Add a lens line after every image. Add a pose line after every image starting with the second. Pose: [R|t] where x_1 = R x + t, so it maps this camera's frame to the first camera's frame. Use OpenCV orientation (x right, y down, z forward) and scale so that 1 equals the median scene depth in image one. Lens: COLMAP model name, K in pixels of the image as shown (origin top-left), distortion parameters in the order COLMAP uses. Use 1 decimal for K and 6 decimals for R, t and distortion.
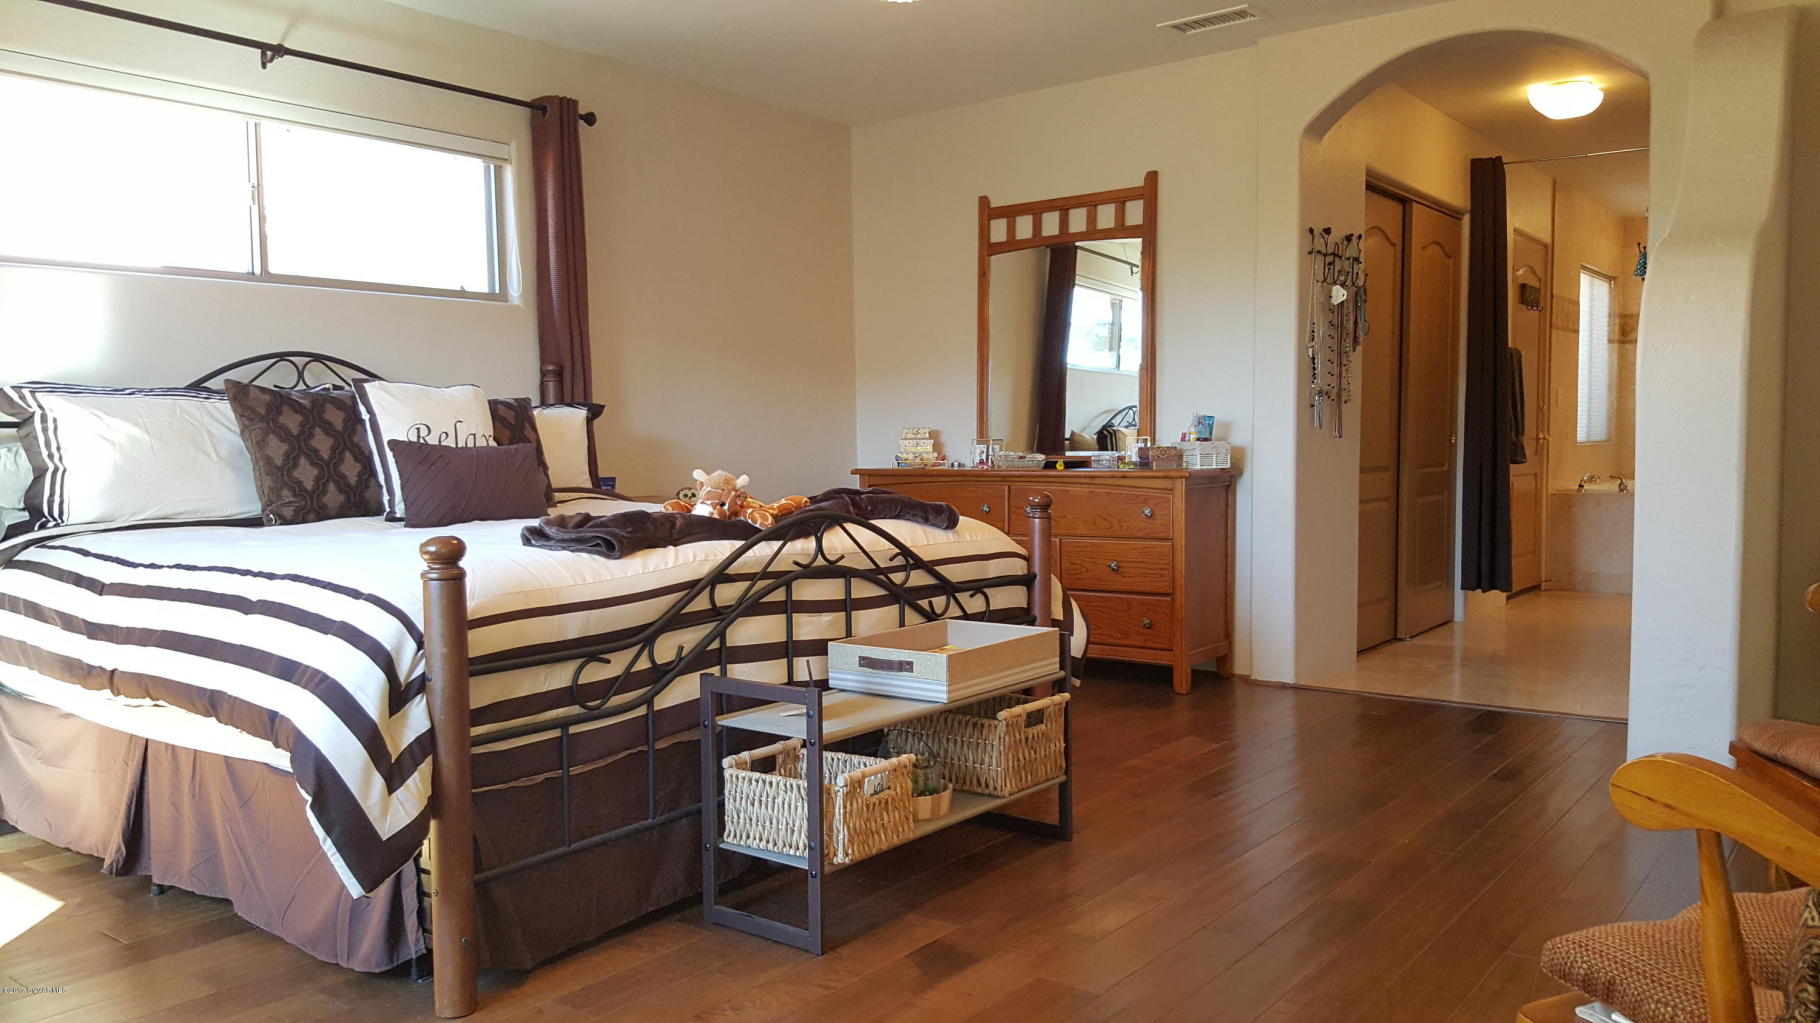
lens RADIAL K [[1336.4, 0, 924.9], [0, 1336.4, 536.9], [0, 0, 1]] dist [0.148358, -0.295653]
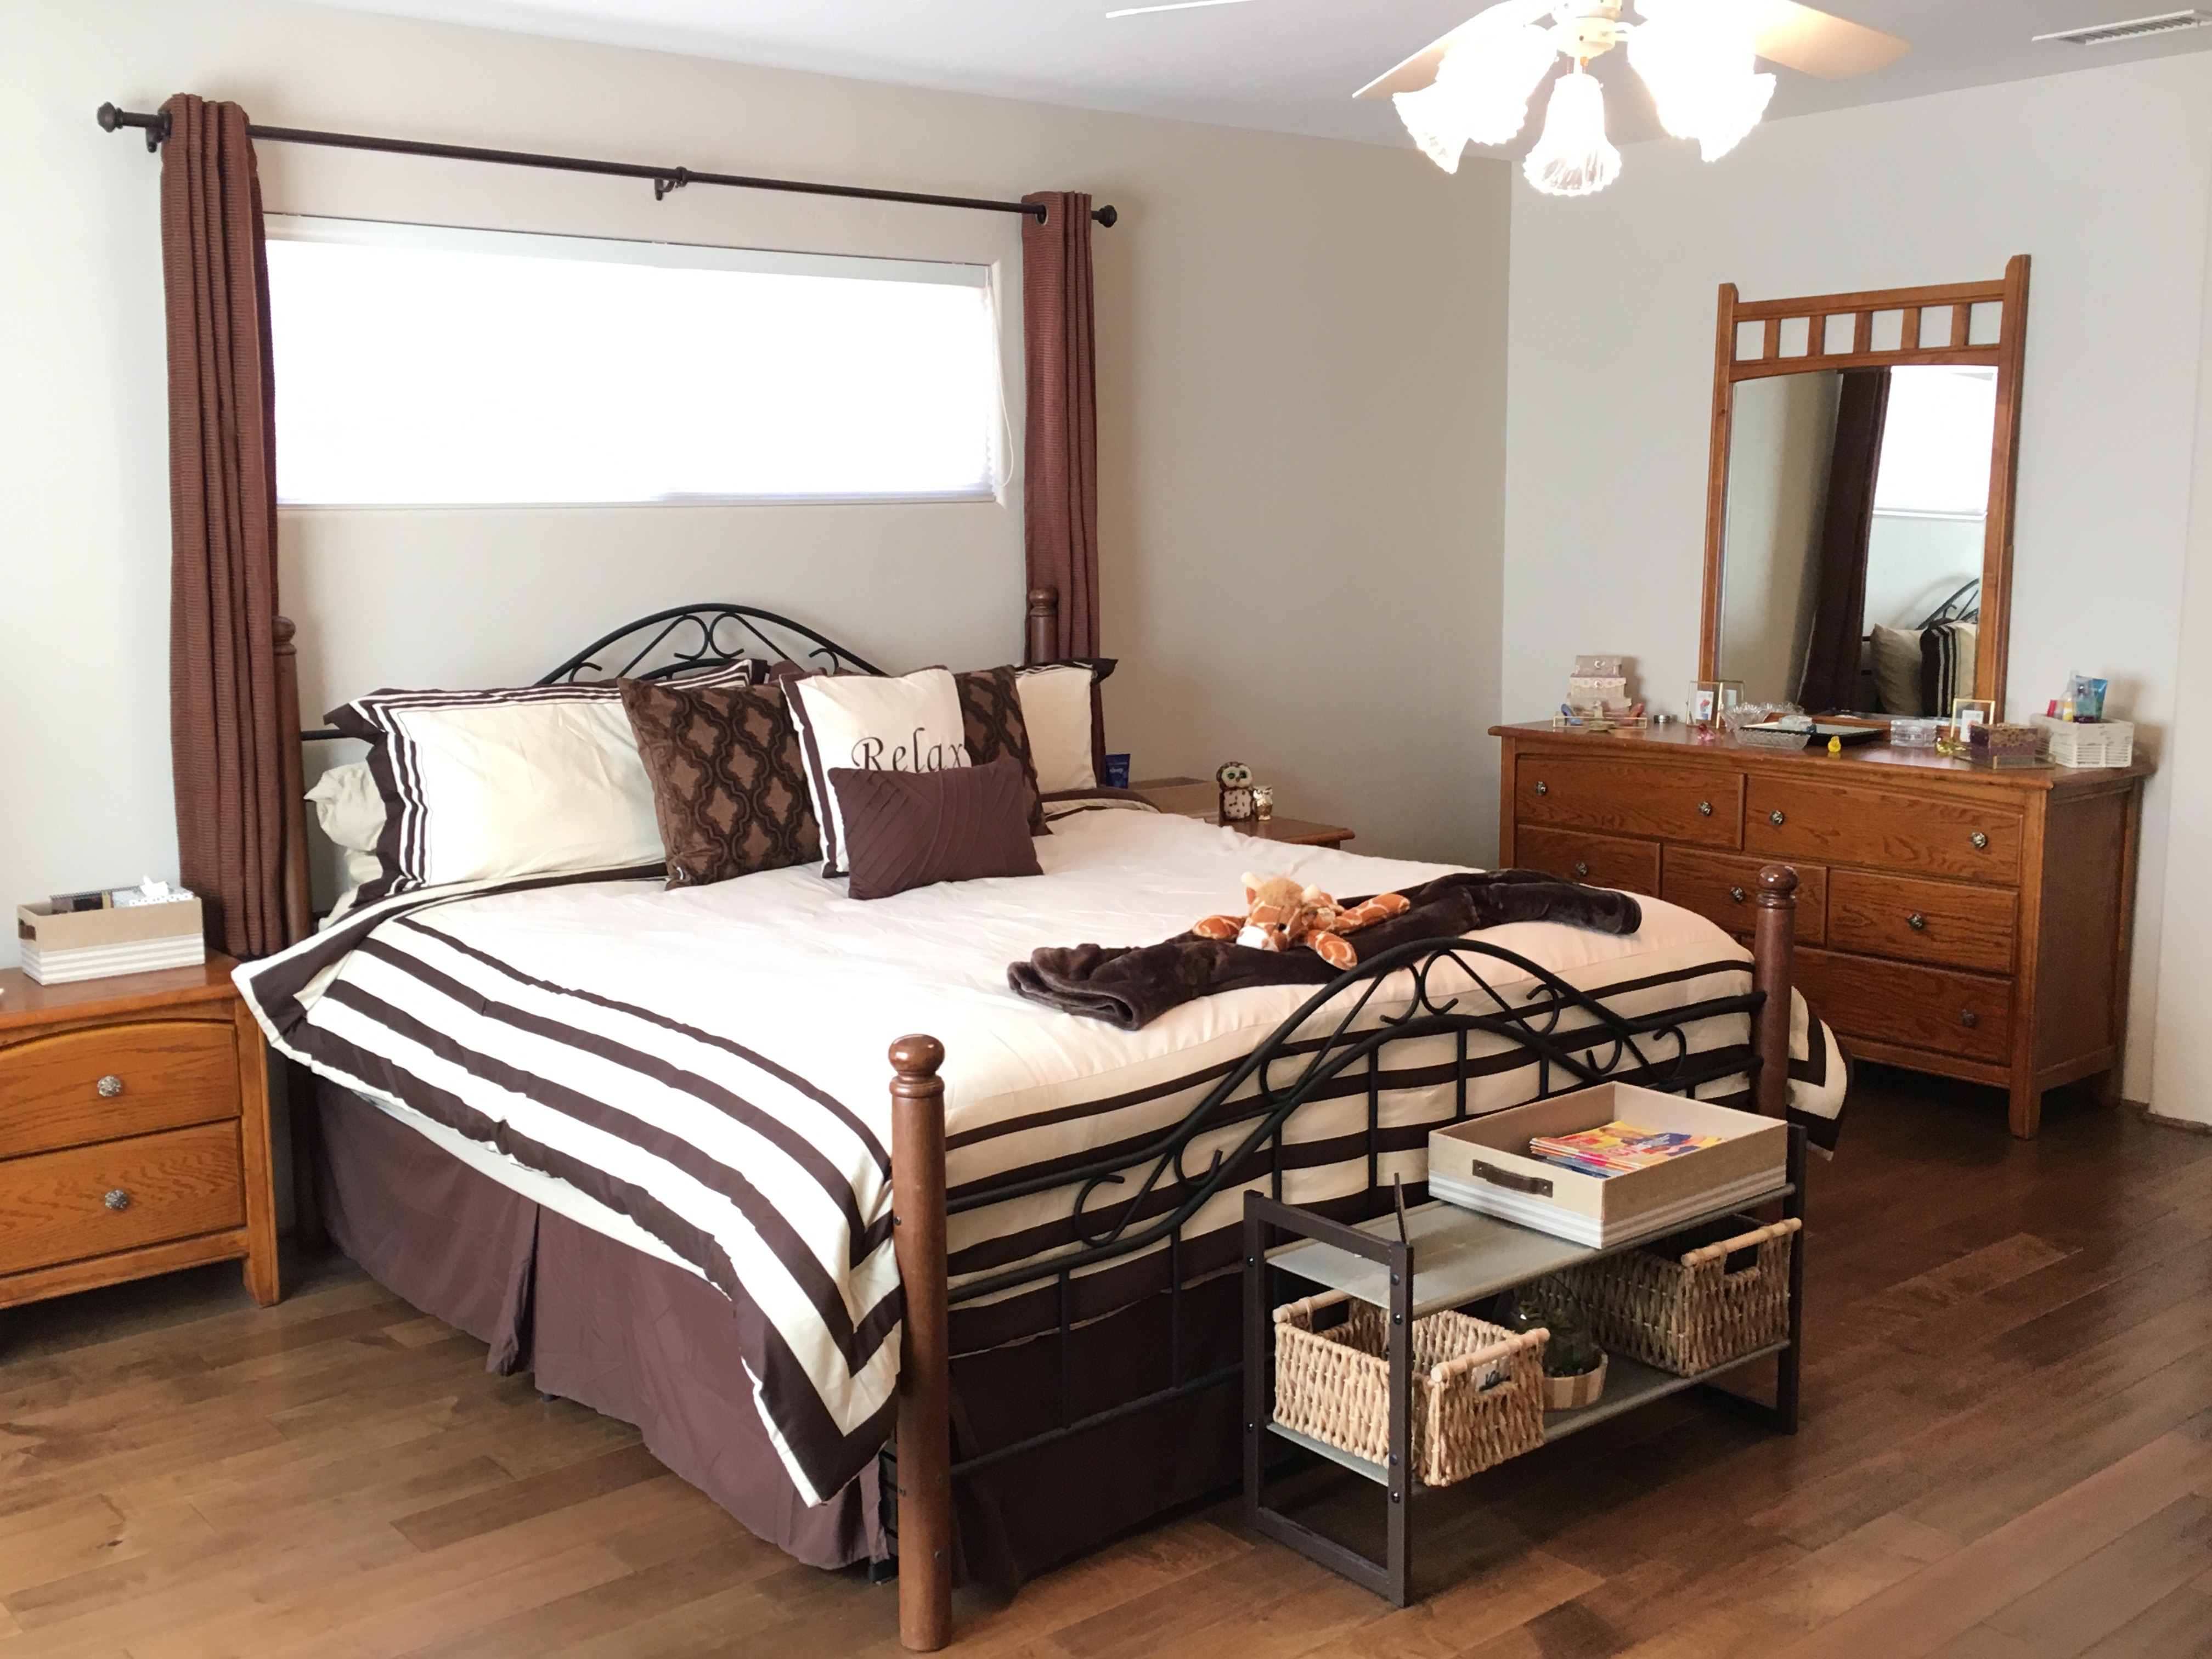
lens RADIAL K [[2228.8, 0, 1106.0], [0, 2228.8, 829.5], [0, 0, 1]] dist [0.085610, -0.124786]
pose [[0.972997, 0.038177, -0.227638, 0.020362], [-0.020030, 0.996472, 0.081503, -0.157053], [0.229947, -0.074743, 0.970329, -0.131324]]
